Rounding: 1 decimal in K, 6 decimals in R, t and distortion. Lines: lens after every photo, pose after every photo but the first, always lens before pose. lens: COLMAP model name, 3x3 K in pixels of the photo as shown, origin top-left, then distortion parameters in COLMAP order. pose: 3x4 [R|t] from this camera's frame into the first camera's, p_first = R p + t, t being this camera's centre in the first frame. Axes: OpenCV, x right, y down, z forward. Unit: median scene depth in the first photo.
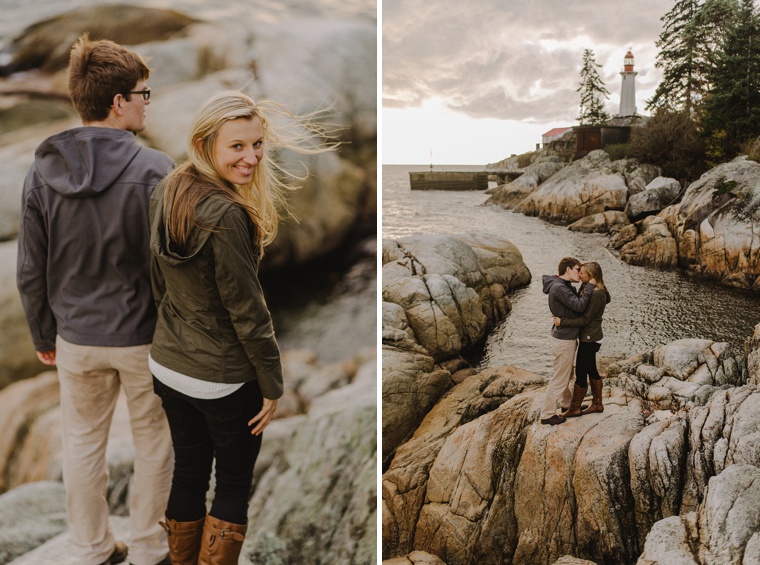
lens RADIAL K [[1448.3, 0, 380.1], [0, 1448.3, 282.3], [0, 0, 1]] dist [0.023439, 0.000000]
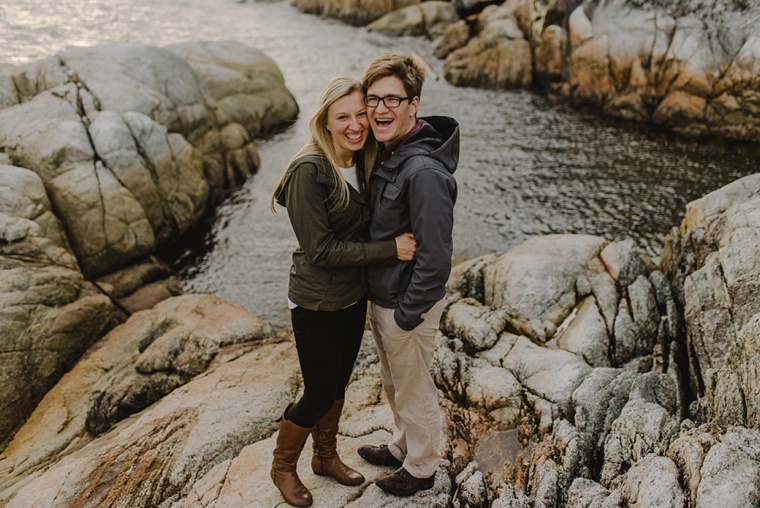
lens RADIAL K [[771.4, 0, 379.1], [0, 771.4, 253.6], [0, 0, 1]] dist [0.002280, 0.000000]
pose [[0.999499, -0.028187, 0.014410, 0.138375], [0.024743, 0.979529, 0.199775, -0.009054], [-0.019746, -0.199319, 0.979736, 0.691742]]
